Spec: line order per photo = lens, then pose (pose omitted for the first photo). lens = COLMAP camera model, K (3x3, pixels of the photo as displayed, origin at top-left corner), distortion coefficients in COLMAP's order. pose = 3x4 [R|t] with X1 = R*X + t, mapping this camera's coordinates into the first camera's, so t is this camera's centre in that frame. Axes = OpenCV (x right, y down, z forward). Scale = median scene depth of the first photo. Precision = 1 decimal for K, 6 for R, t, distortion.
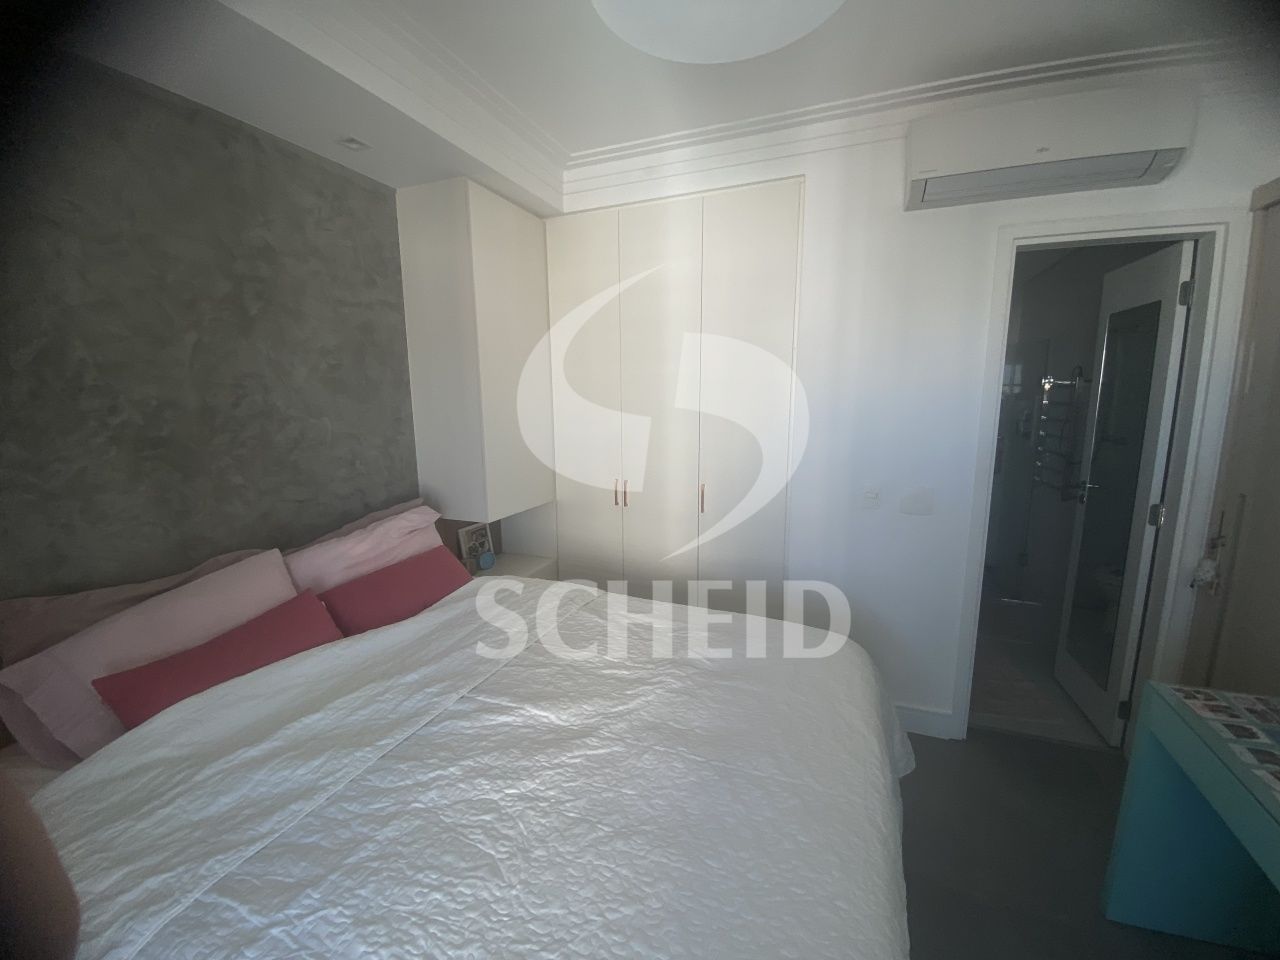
lens RADIAL K [[520.2, 0, 640.0], [0, 520.2, 480.0], [0, 0, 1]] dist [-0.000444, -0.000063]
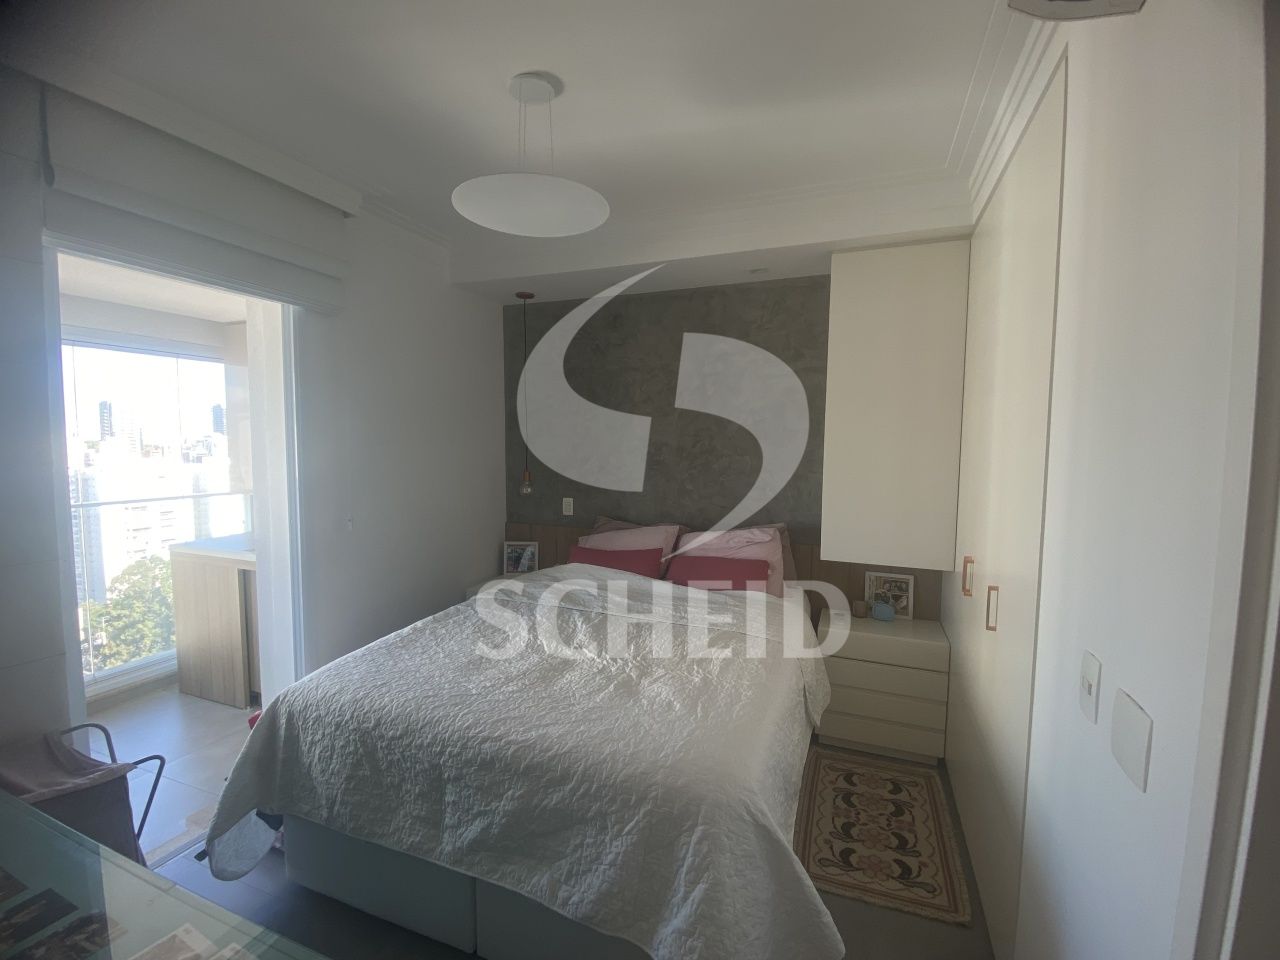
lens RADIAL K [[556.3, 0, 635.3], [0, 556.3, 481.5], [0, 0, 1]] dist [0.002092, -0.013514]
pose [[-0.018558, 0.078700, -0.996726, 1.115861], [-0.166701, 0.982700, 0.080697, -0.138051], [0.985833, 0.167653, -0.005117, 0.794224]]
